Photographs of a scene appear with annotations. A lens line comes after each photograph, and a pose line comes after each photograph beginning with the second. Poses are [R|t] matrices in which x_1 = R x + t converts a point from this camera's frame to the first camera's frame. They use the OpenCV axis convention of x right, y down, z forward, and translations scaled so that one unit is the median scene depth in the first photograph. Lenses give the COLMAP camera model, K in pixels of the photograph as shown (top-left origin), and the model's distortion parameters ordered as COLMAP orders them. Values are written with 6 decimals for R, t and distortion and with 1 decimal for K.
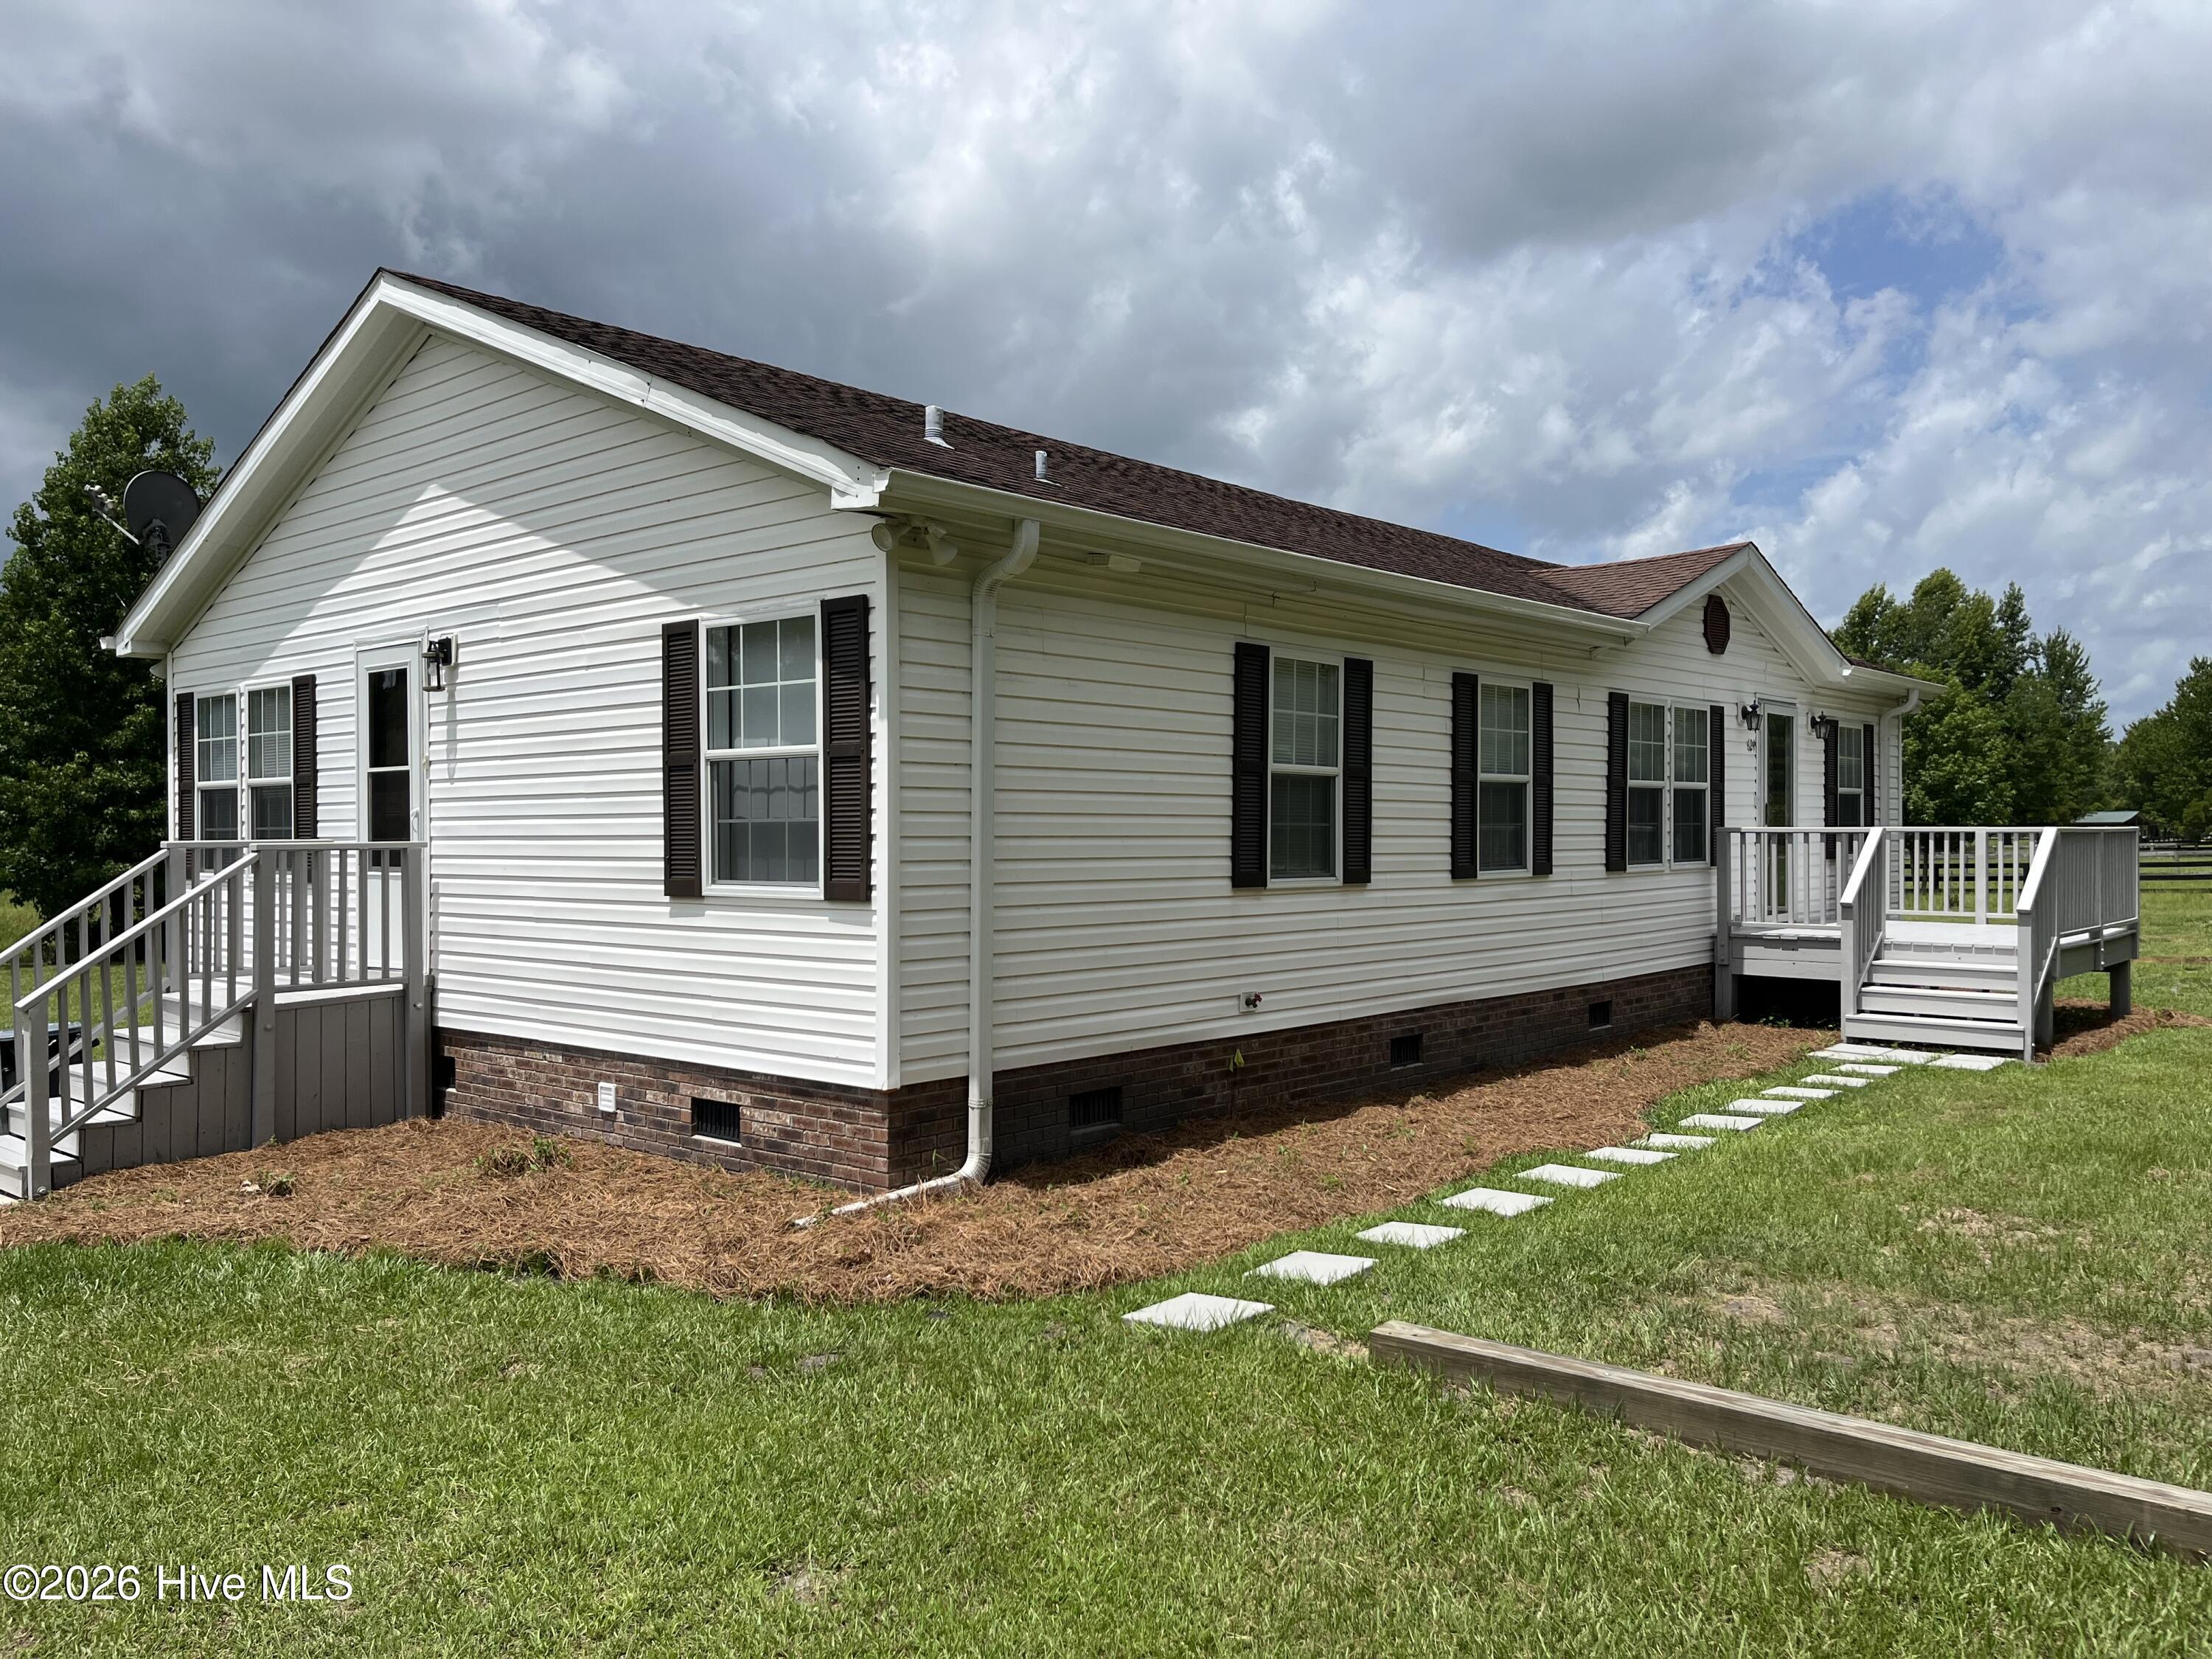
lens RADIAL K [[1687.5, 0, 1106.0], [0, 1687.5, 830.4], [0, 0, 1]] dist [0.032410, -0.006879]
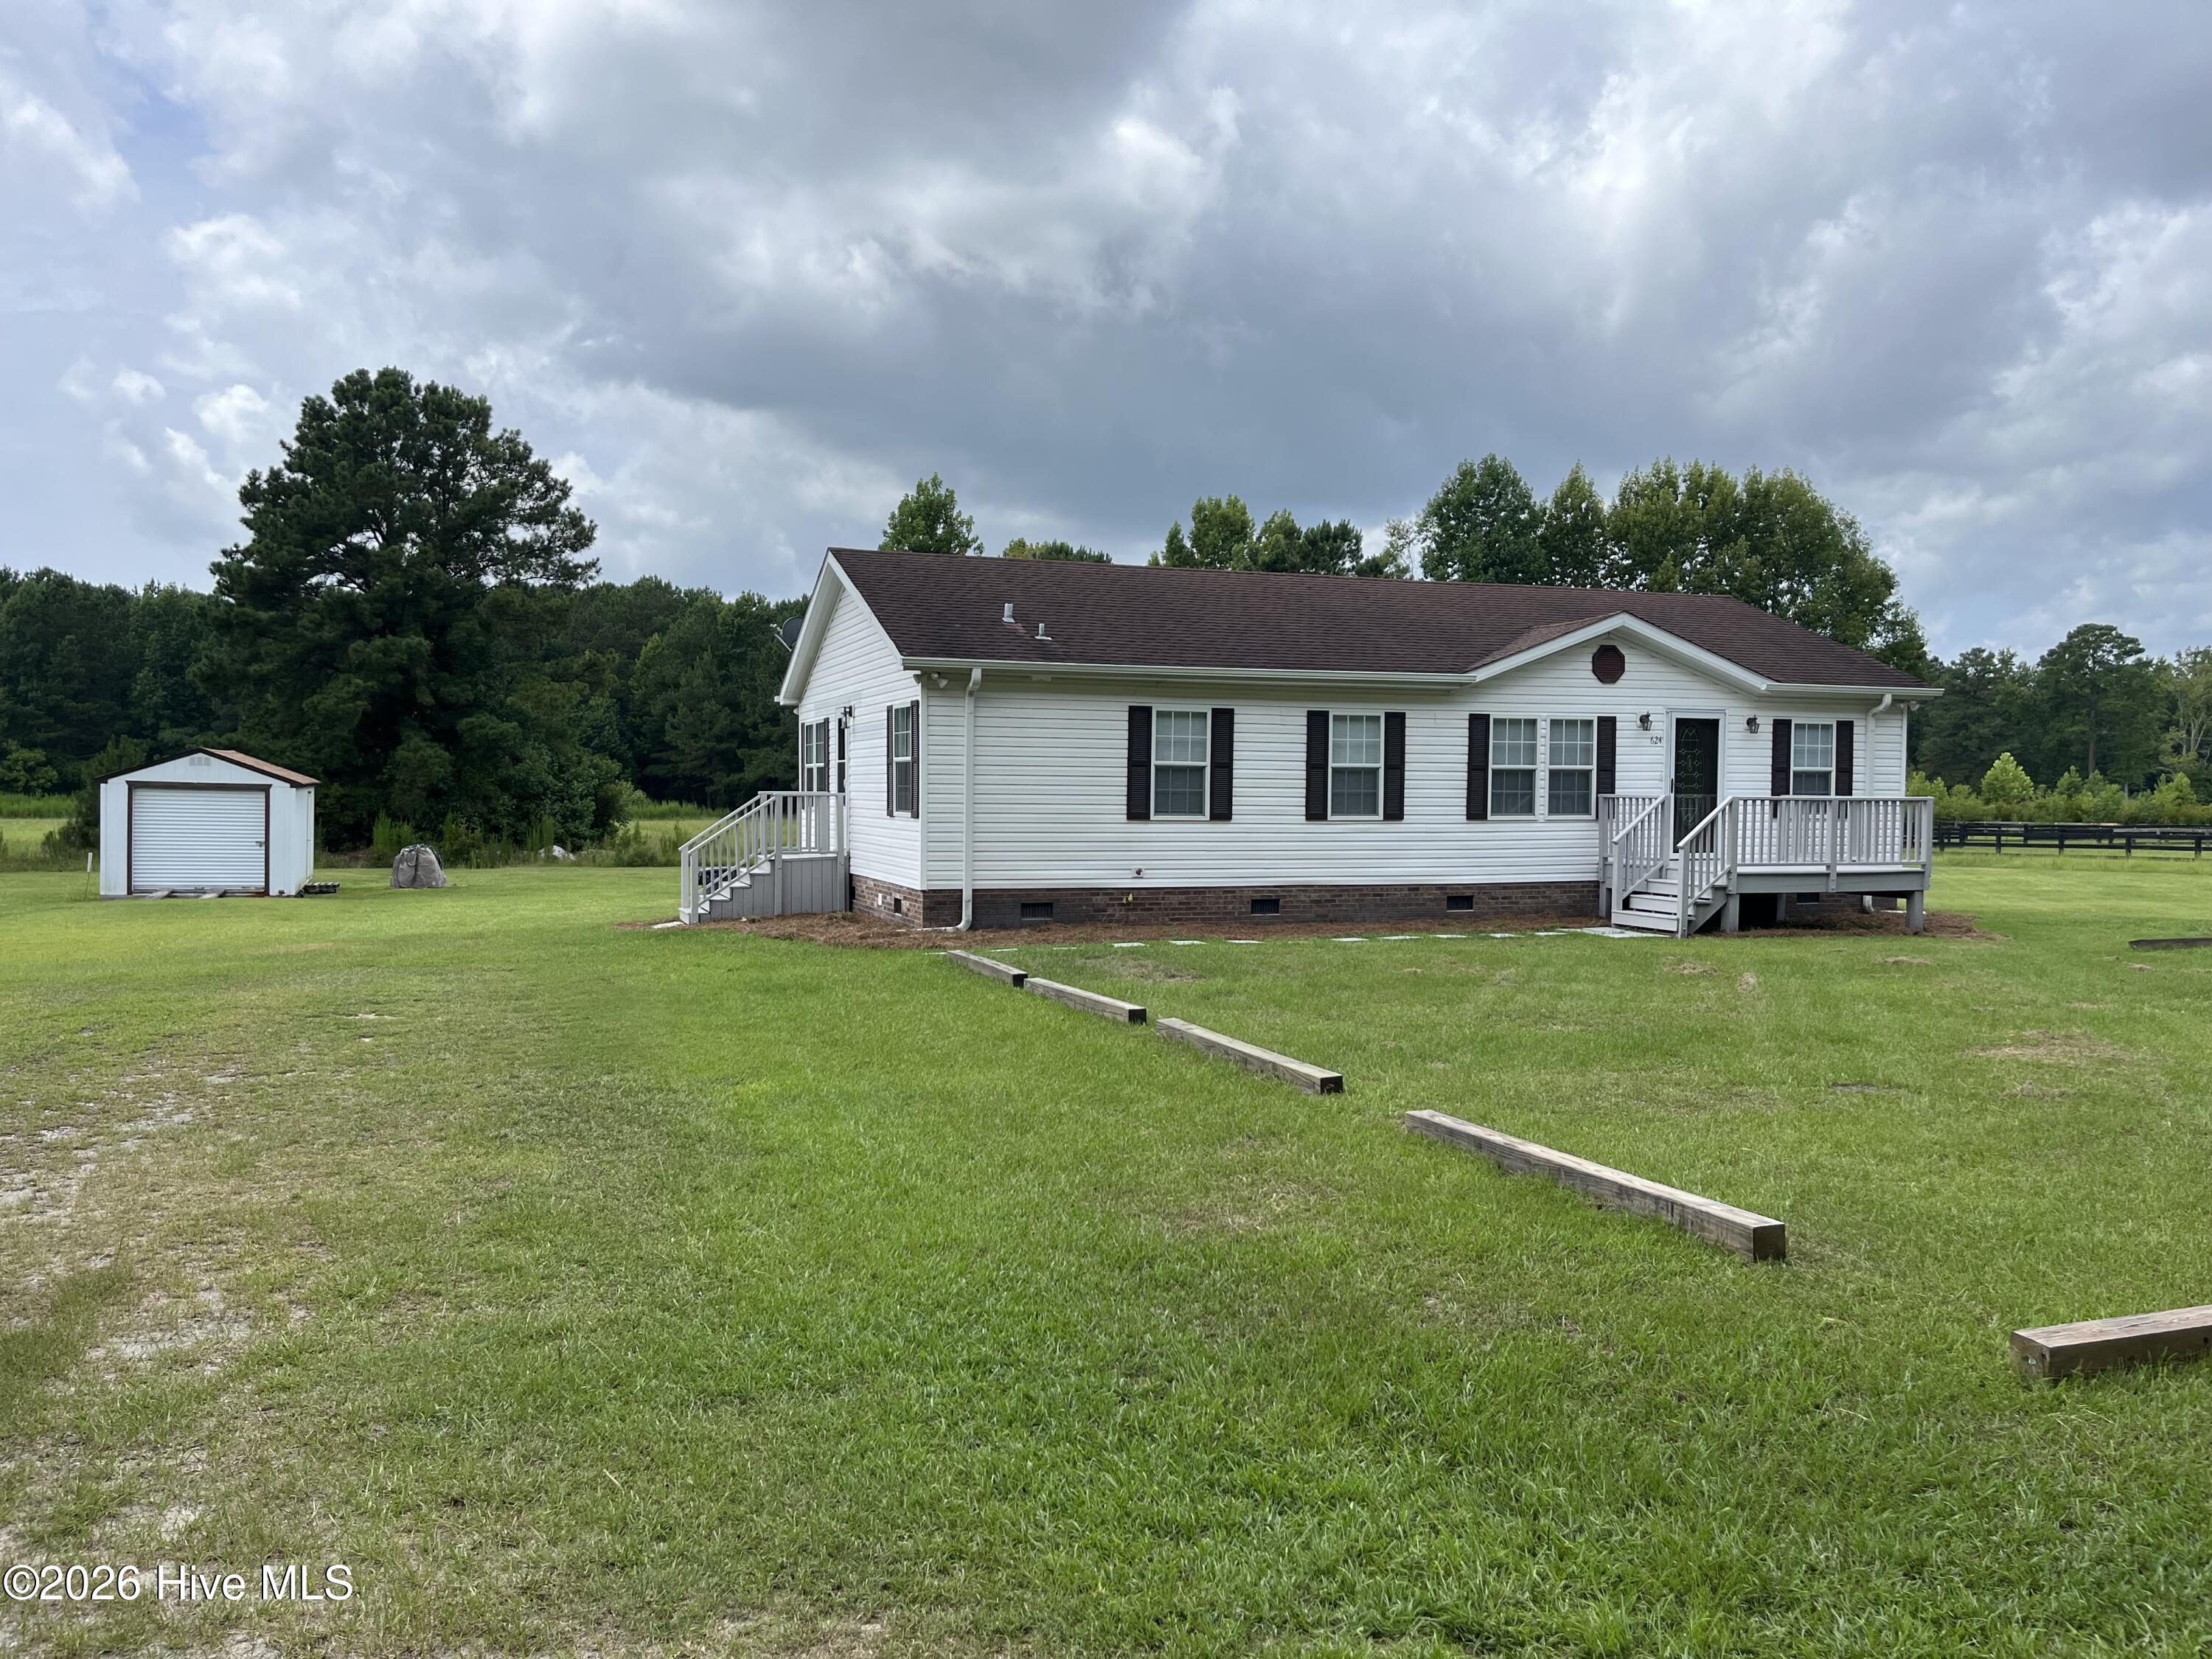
lens RADIAL K [[1687.5, 0, 1104.6], [0, 1687.5, 829.2], [0, 0, 1]] dist [0.032410, -0.006879]
pose [[0.878826, 0.023339, -0.476571, 0.993419], [-0.009992, 0.999484, 0.030522, -0.016913], [0.477038, -0.022062, 0.878606, -0.840067]]
